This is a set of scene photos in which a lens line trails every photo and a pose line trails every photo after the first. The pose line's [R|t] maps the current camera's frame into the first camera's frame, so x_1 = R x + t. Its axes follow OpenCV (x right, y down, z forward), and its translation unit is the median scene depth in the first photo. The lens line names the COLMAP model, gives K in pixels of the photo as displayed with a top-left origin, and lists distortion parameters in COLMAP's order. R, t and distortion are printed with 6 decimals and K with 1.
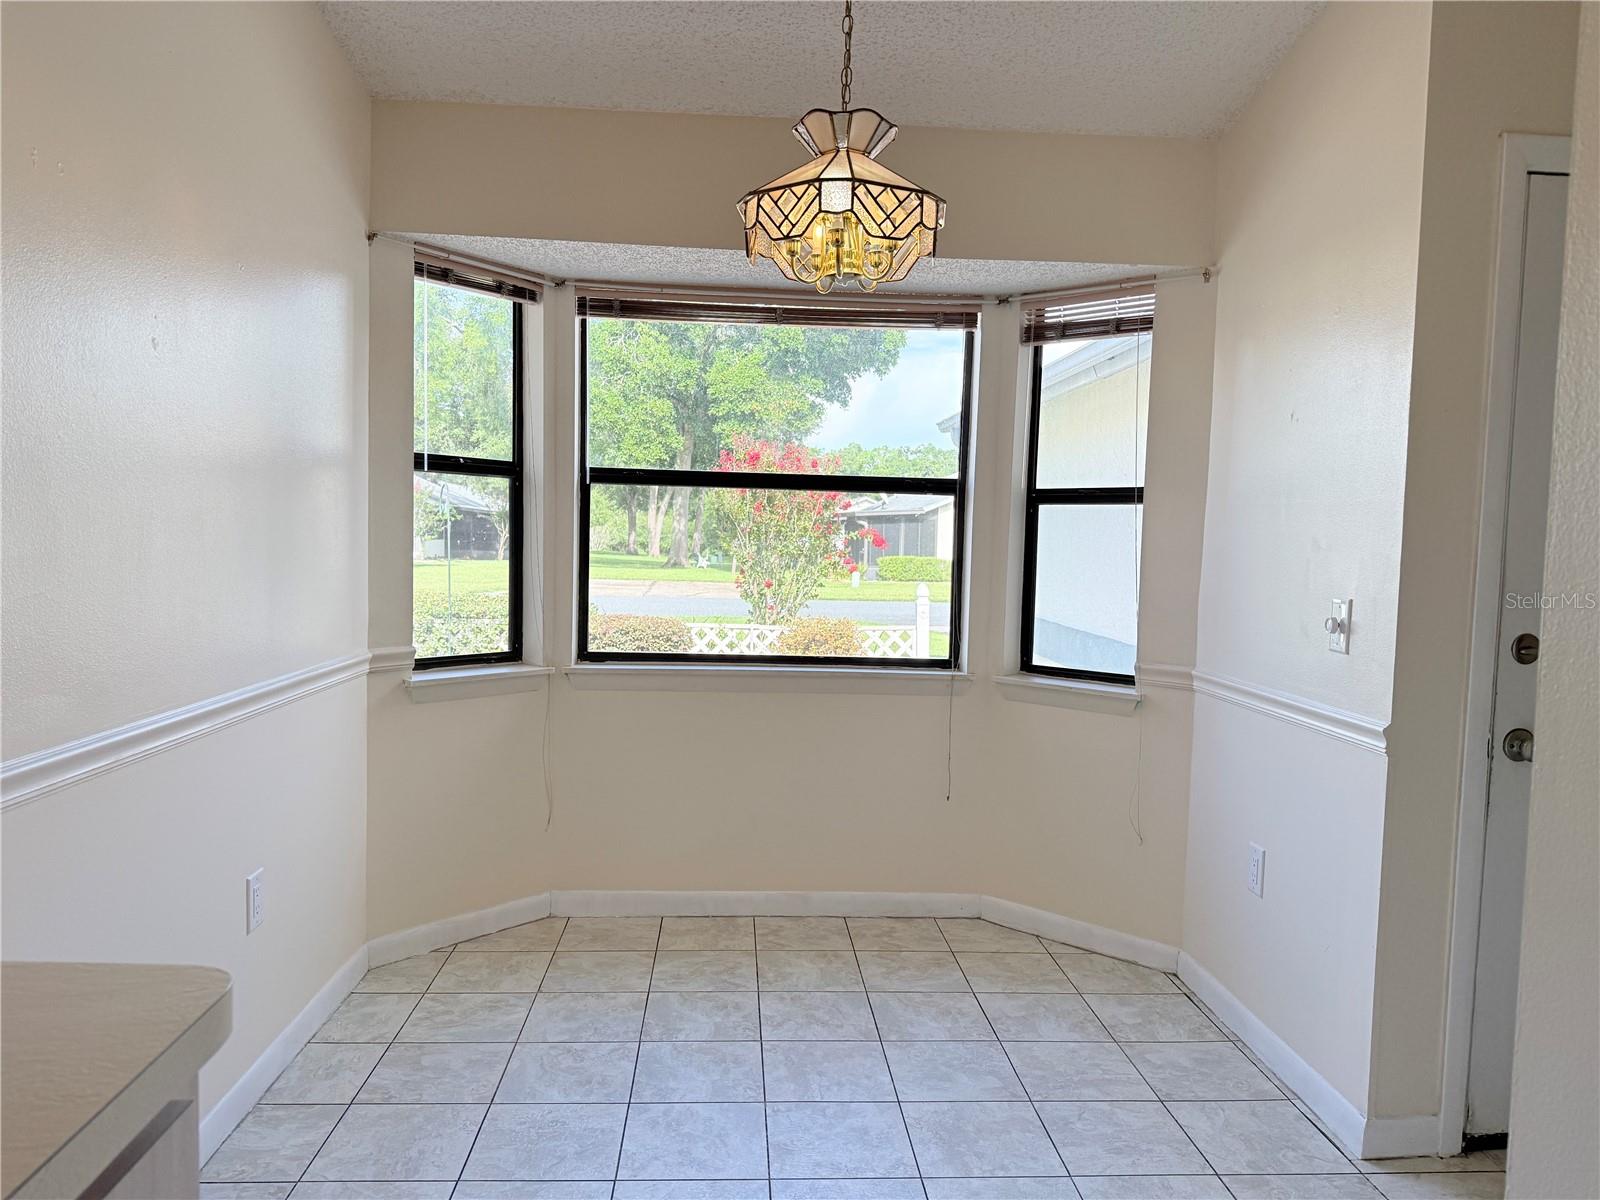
lens RADIAL K [[1102.3, 0, 800.0], [0, 1102.3, 600.0], [0, 0, 1]] dist [0.079647, -0.141789]
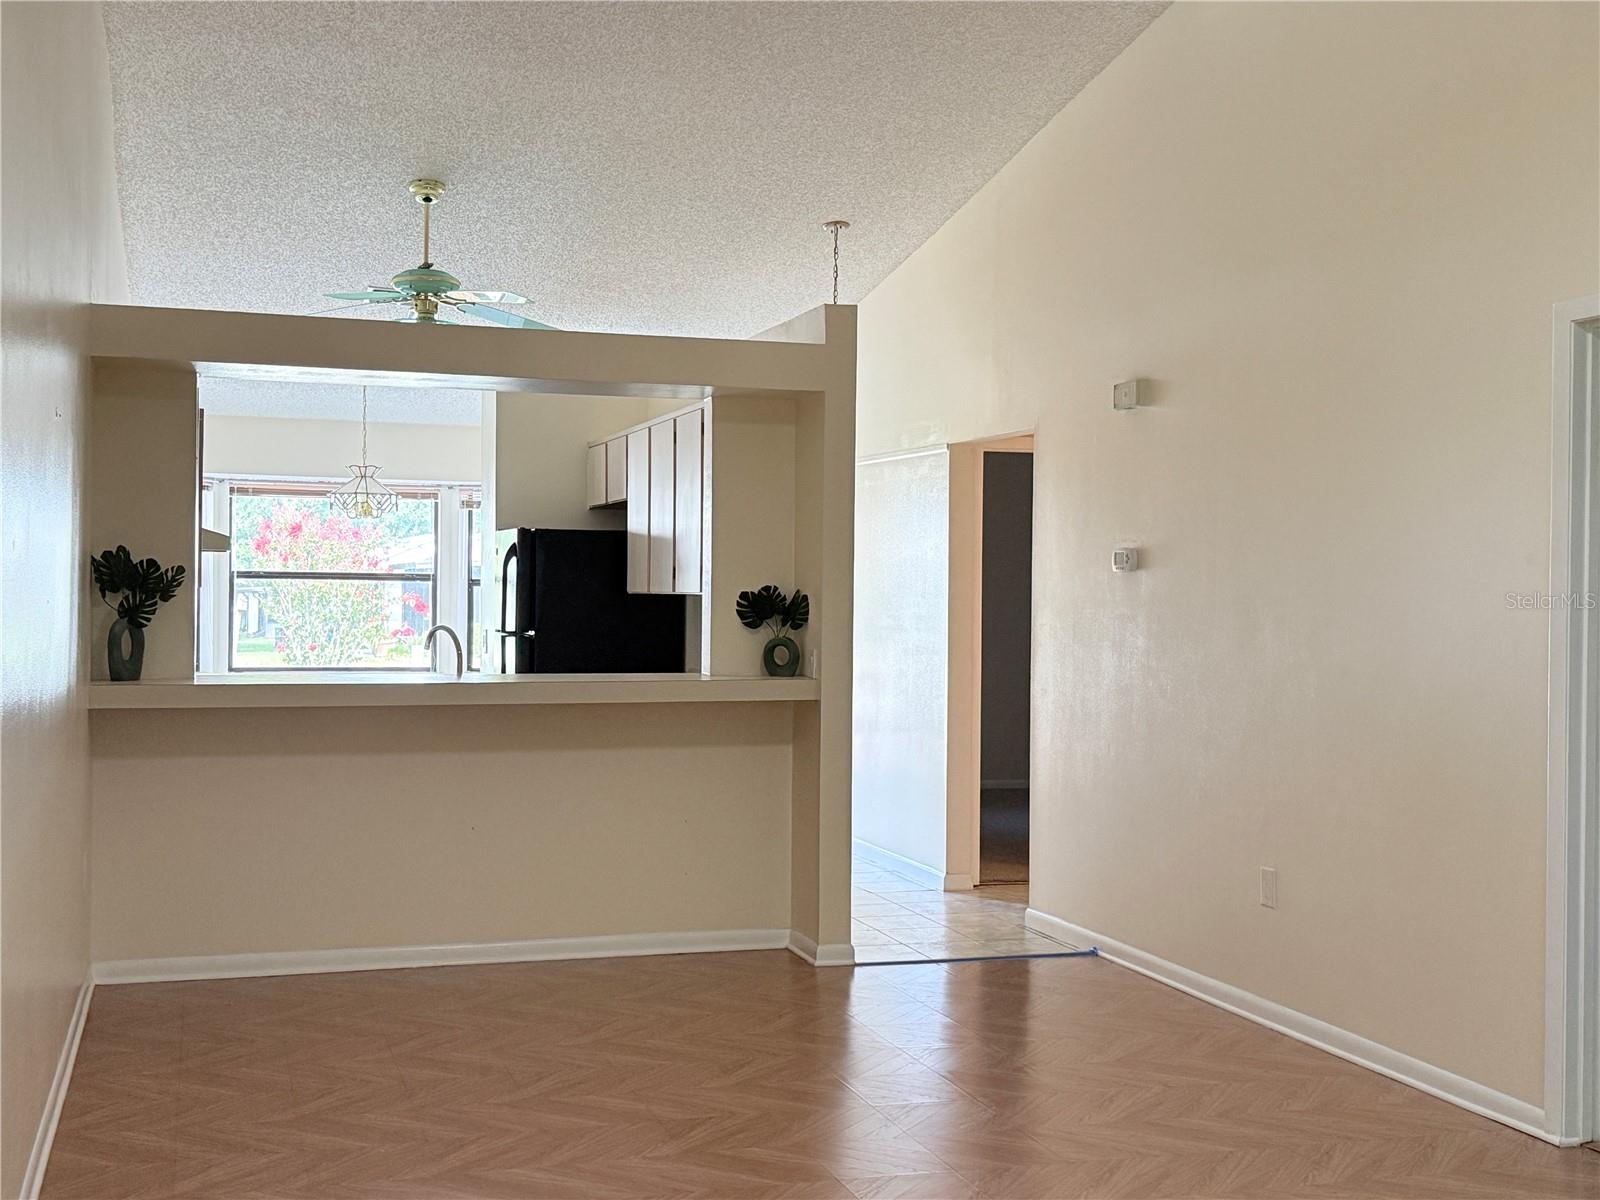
lens RADIAL K [[1925.6, 0, 800.0], [0, 1925.6, 600.0], [0, 0, 1]] dist [0.137856, -0.028650]
pose [[0.972023, -0.012503, 0.234551, -0.029726], [0.025121, 0.998388, -0.050886, 0.132002], [-0.233537, 0.055355, 0.970771, -2.581971]]
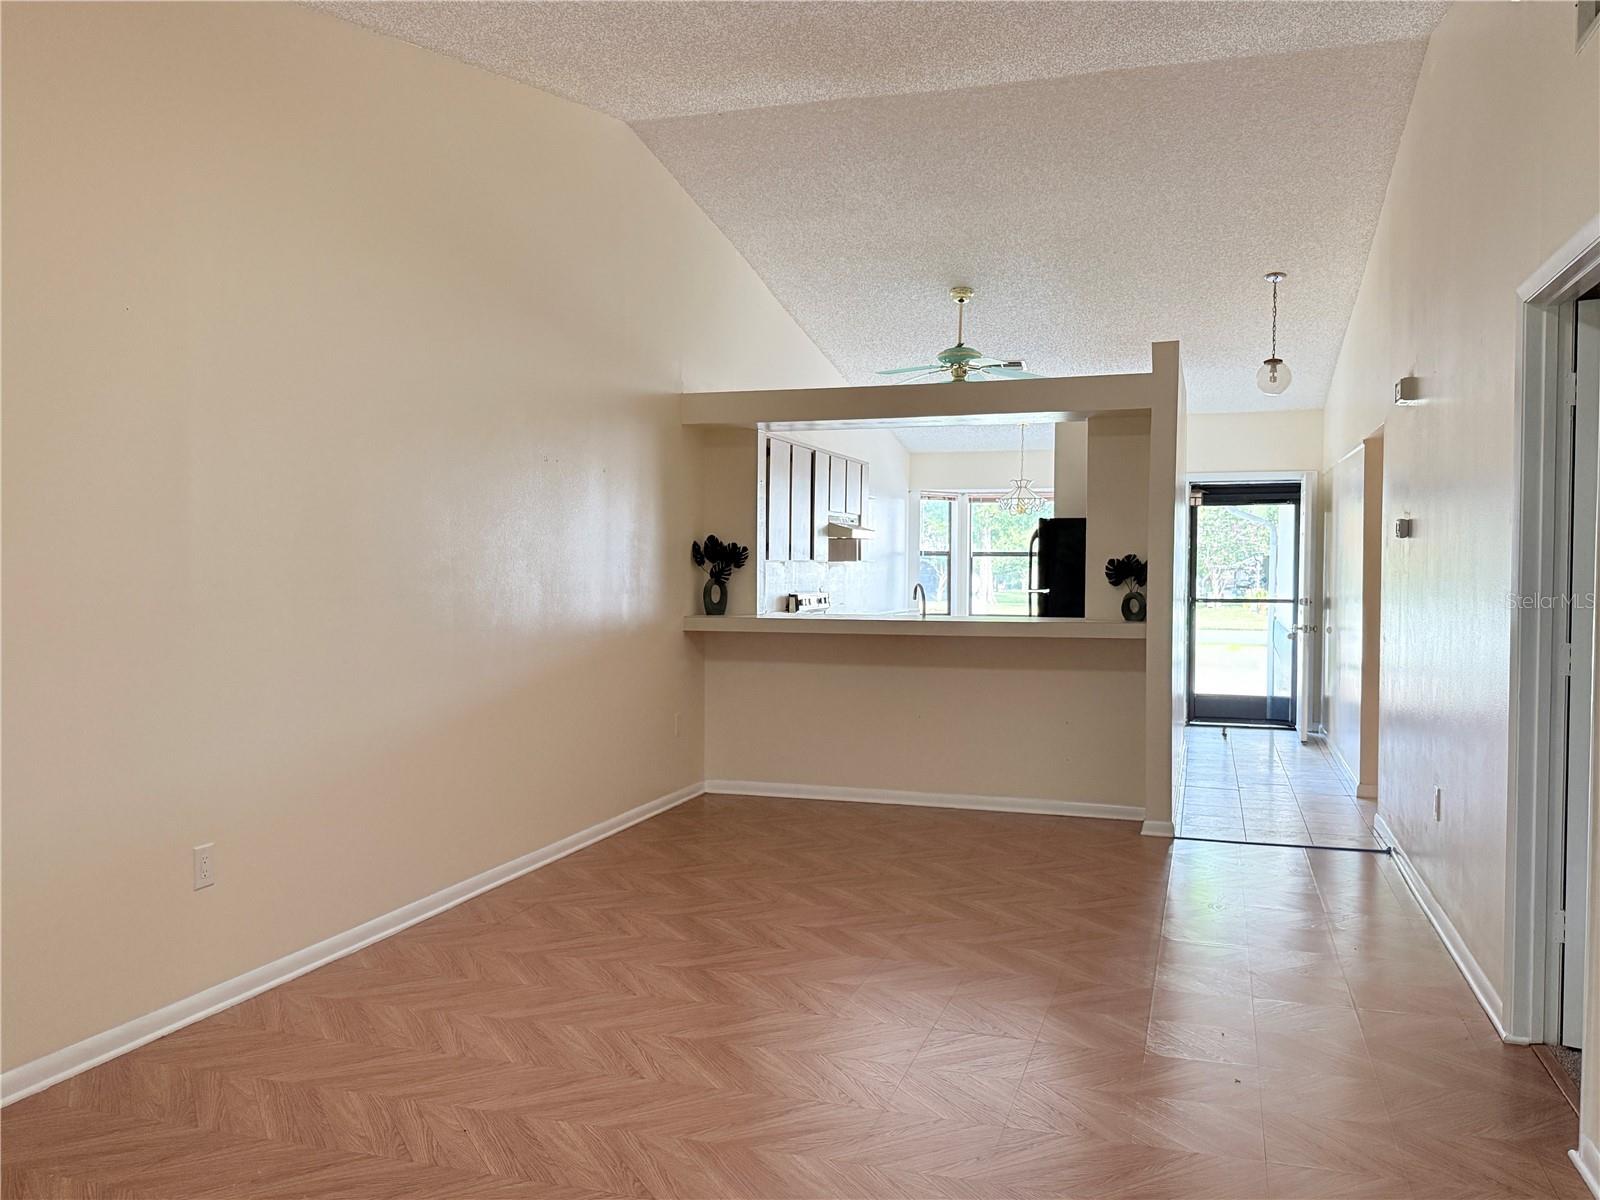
lens RADIAL K [[1305.6, 0, 800.0], [0, 1305.6, 600.0], [0, 0, 1]] dist [0.183369, -0.396024]
pose [[0.933027, -0.008846, -0.359697, 0.665330], [-0.005457, 0.999235, -0.038728, 0.154285], [0.359764, 0.038097, 0.932265, -2.534695]]
